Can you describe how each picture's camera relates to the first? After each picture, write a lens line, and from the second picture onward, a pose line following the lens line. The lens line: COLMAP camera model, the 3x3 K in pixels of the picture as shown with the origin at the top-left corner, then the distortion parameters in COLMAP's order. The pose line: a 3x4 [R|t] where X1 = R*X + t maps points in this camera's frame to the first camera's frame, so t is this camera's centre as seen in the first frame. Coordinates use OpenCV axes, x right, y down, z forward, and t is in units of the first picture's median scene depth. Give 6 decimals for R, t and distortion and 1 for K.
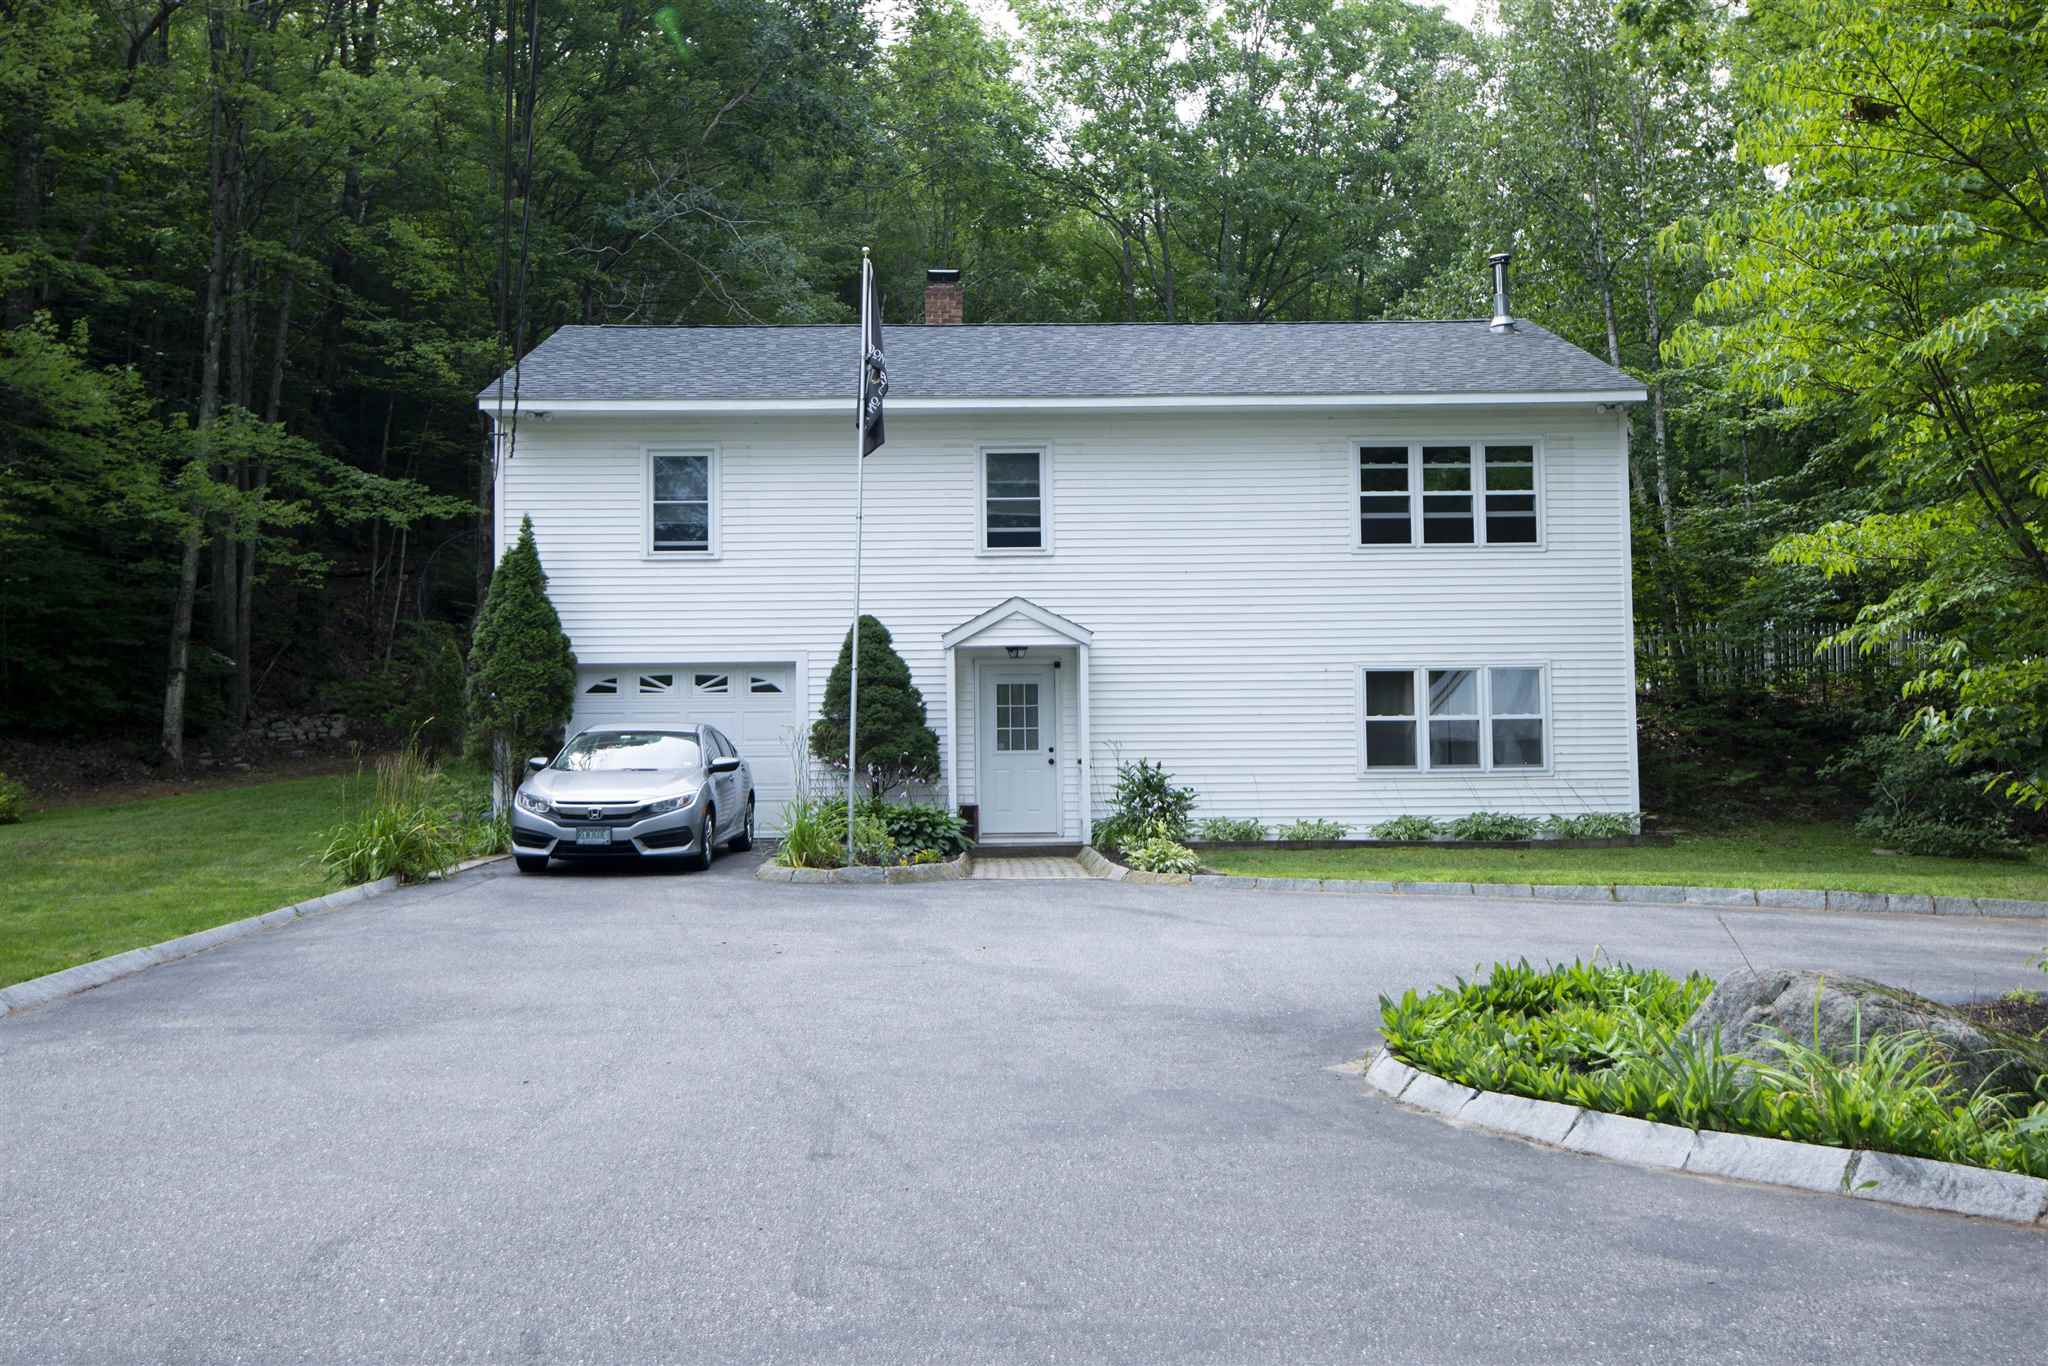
lens RADIAL K [[1956.2, 0, 1017.0], [0, 1956.2, 677.1], [0, 0, 1]] dist [0.042602, 0.000000]
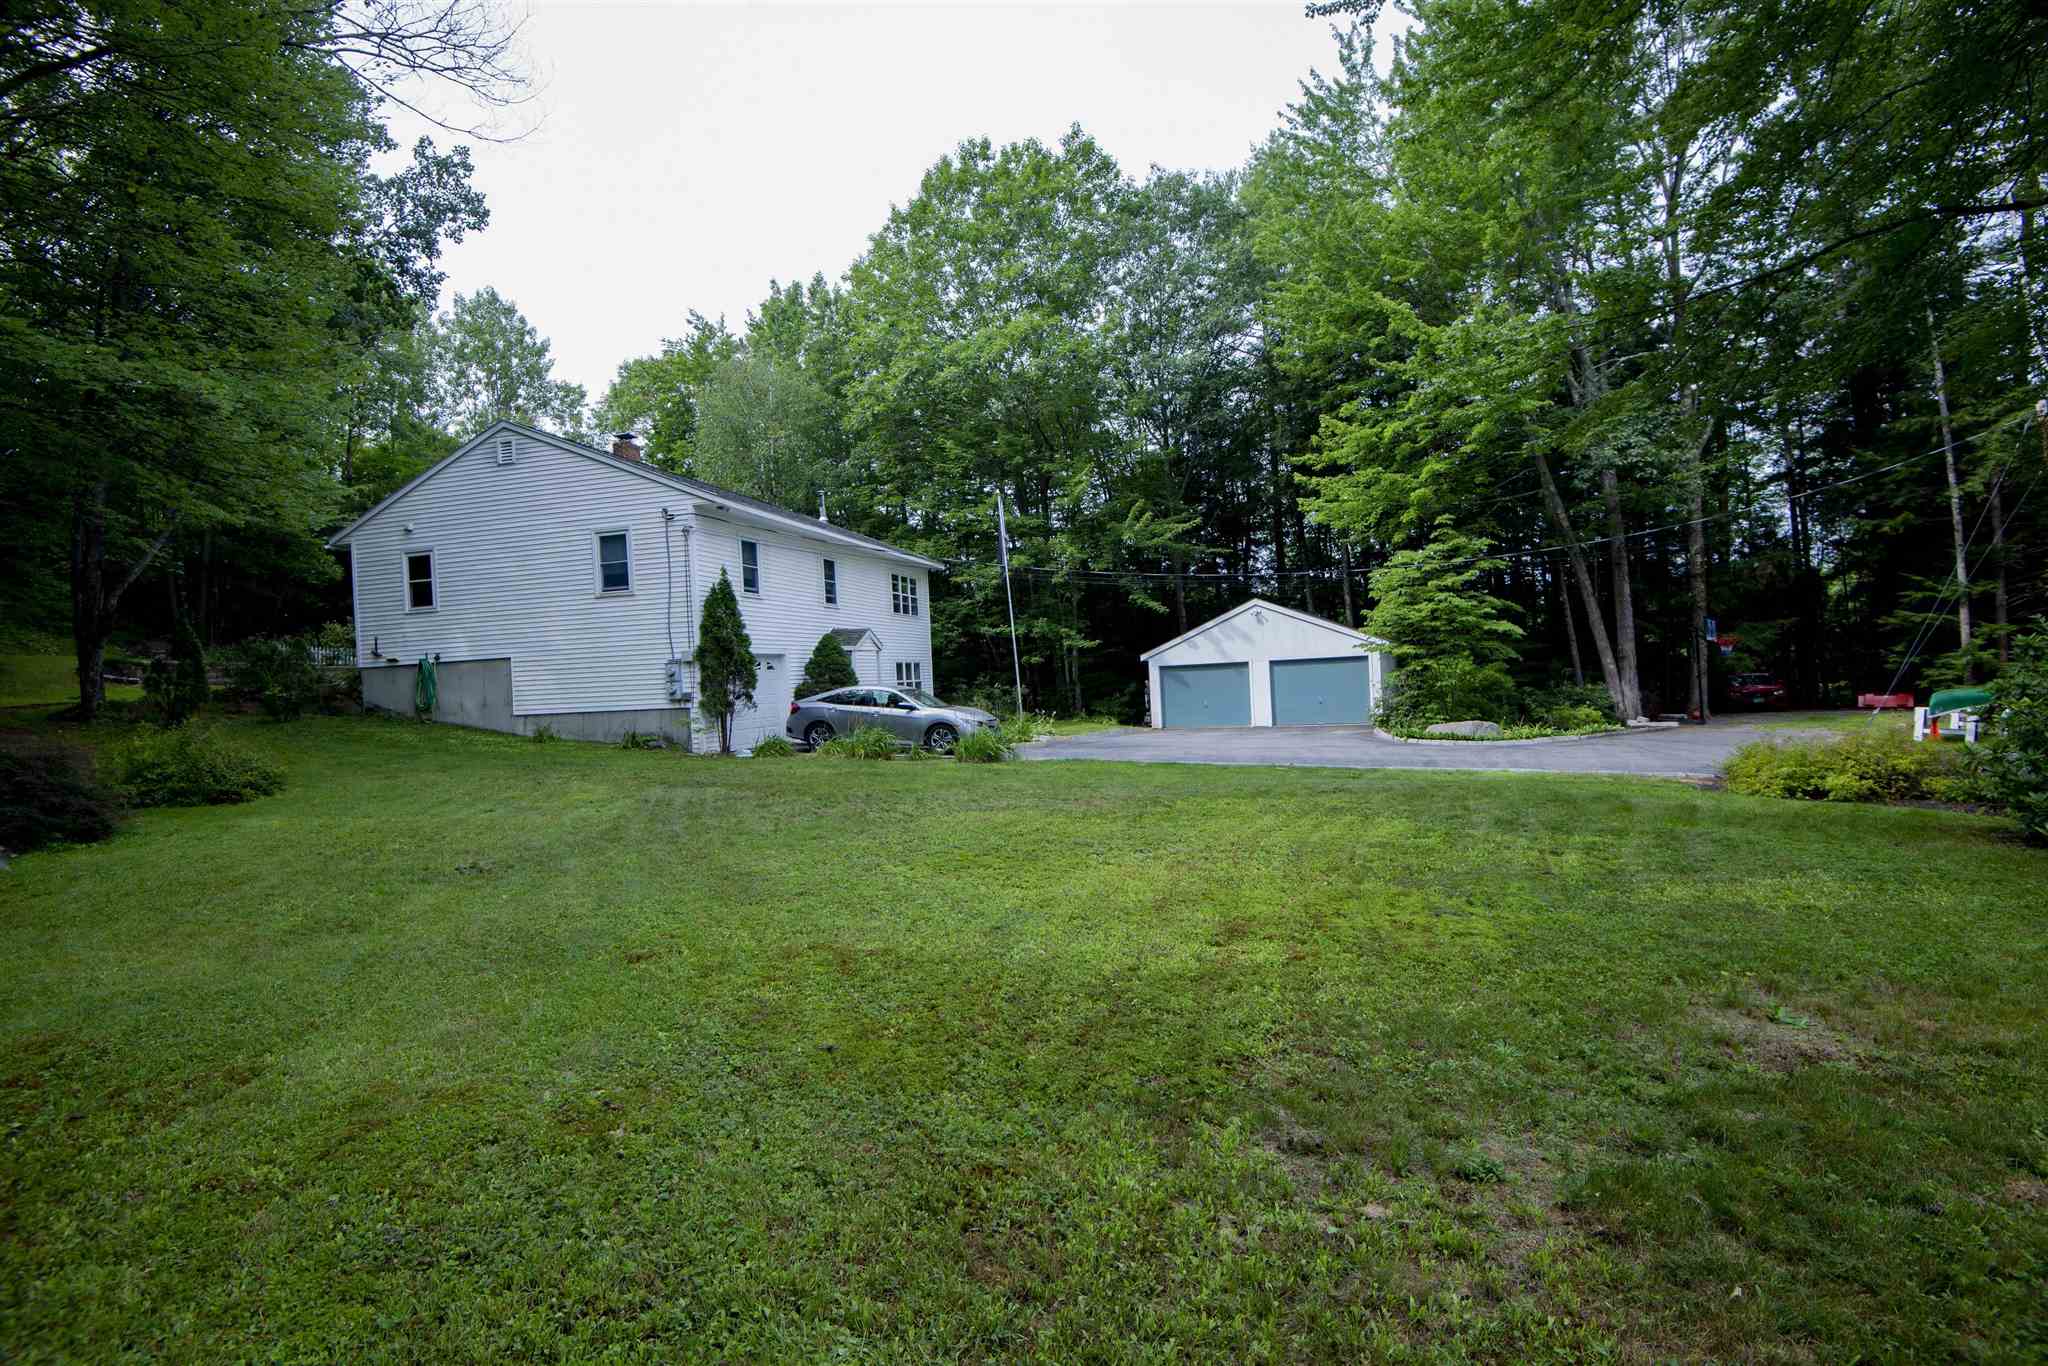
lens RADIAL K [[962.5, 0, 1037.2], [0, 962.5, 686.0], [0, 0, 1]] dist [-0.035211, -0.004055]
pose [[0.245848, -0.010867, 0.969248, -0.984057], [-0.017226, 0.999730, 0.015578, 0.004767], [-0.969155, -0.020526, 0.245594, 0.512376]]
